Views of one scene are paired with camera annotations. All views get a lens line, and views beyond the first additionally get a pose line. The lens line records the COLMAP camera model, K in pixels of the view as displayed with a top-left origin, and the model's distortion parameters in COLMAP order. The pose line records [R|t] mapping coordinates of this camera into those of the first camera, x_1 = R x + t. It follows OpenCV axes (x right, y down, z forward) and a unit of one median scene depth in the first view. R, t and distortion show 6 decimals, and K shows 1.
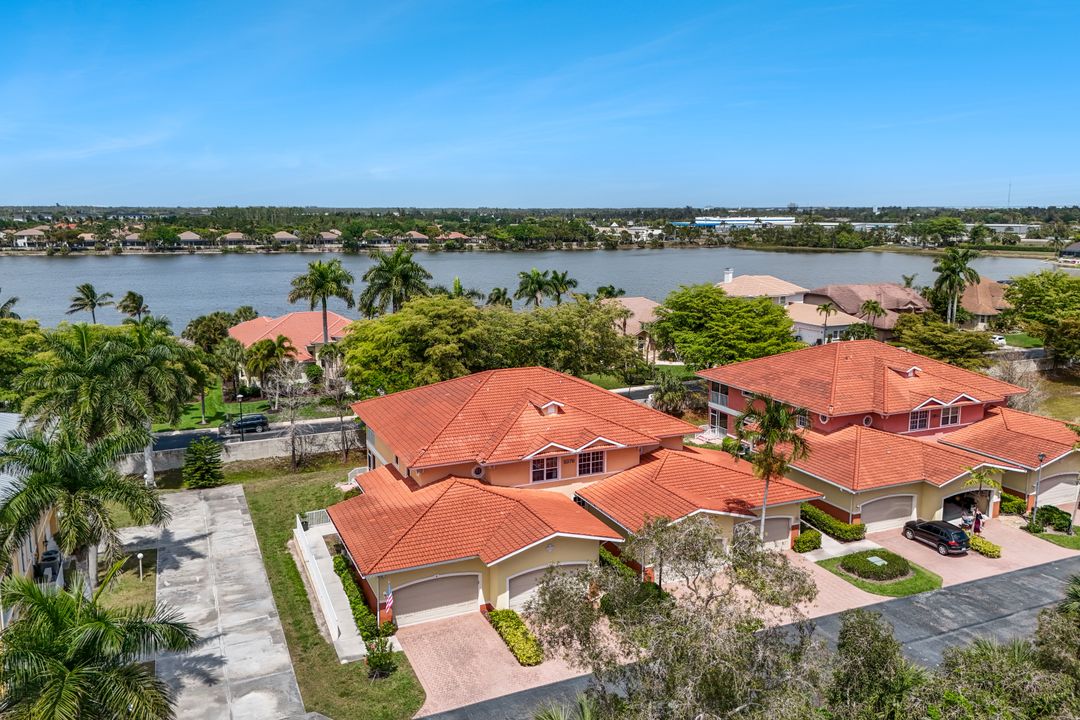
lens RADIAL K [[831.4, 0, 534.7], [0, 831.4, 357.9], [0, 0, 1]] dist [0.080155, -0.094806]
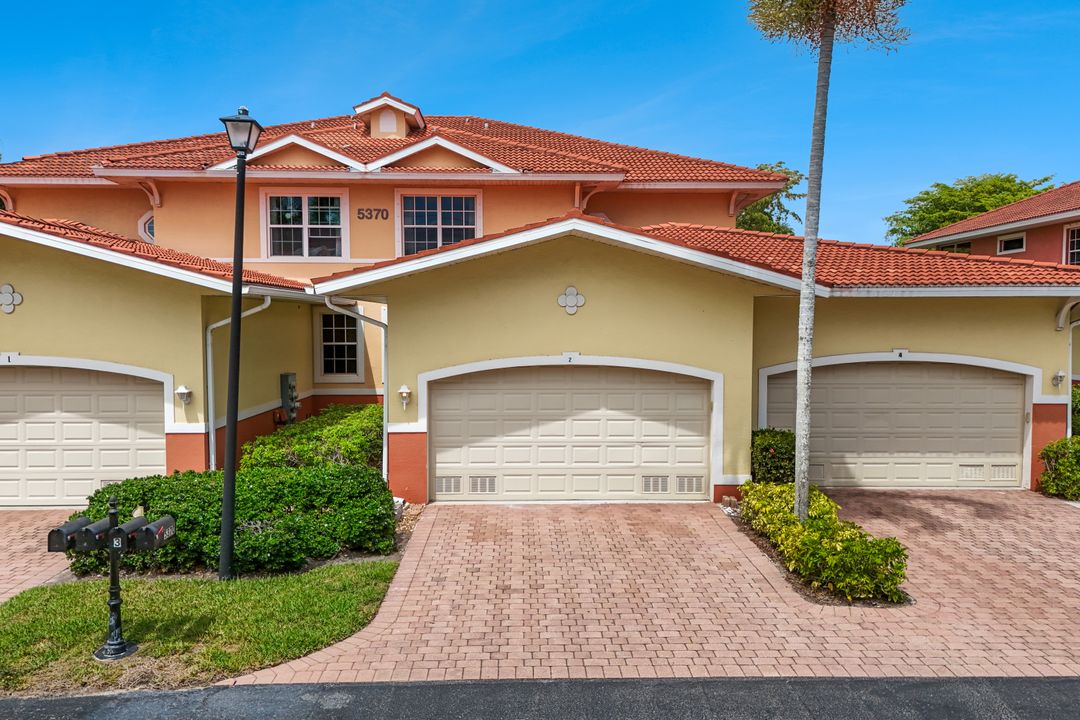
lens RADIAL K [[824.6, 0, 542.6], [0, 824.6, 373.2], [0, 0, 1]] dist [0.085528, -0.097275]
pose [[0.927665, 0.026598, -0.372466, 0.255455], [-0.069221, 0.992421, -0.101532, 0.227749], [0.366942, 0.119970, 0.922475, 0.671377]]
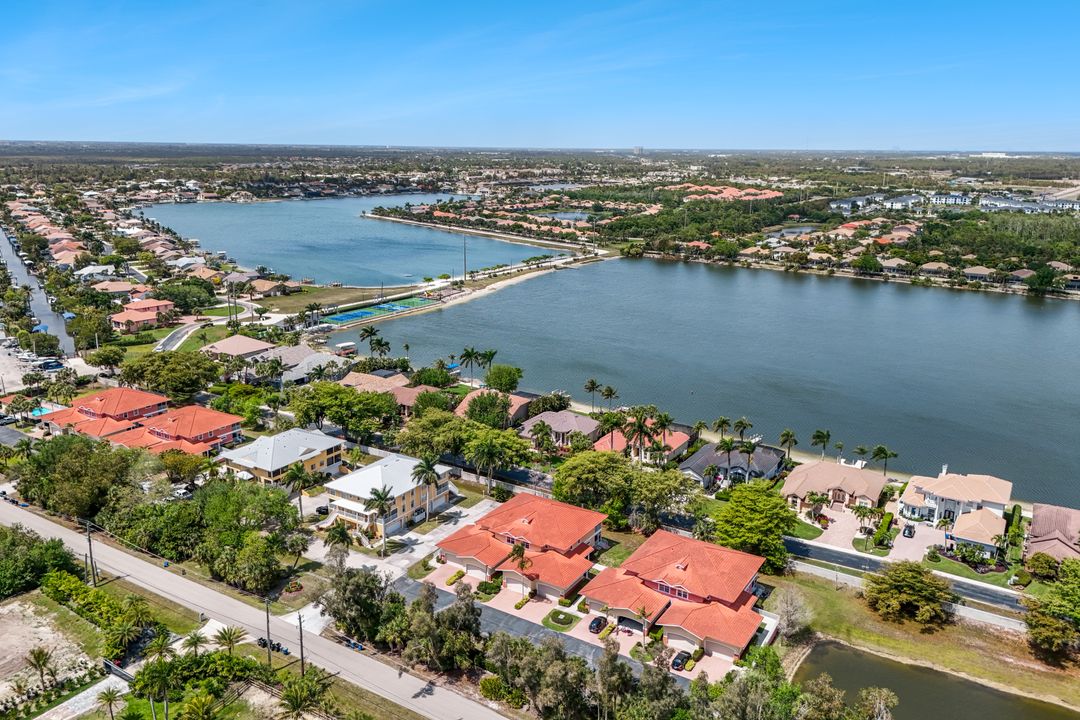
lens RADIAL K [[824.6, 0, 542.6], [0, 824.6, 373.2], [0, 0, 1]] dist [0.085528, -0.097275]
pose [[0.566031, 0.226305, -0.792714, 2.252836], [-0.154631, 0.973661, 0.167550, -0.948956], [0.809752, 0.027740, 0.586116, -0.661273]]
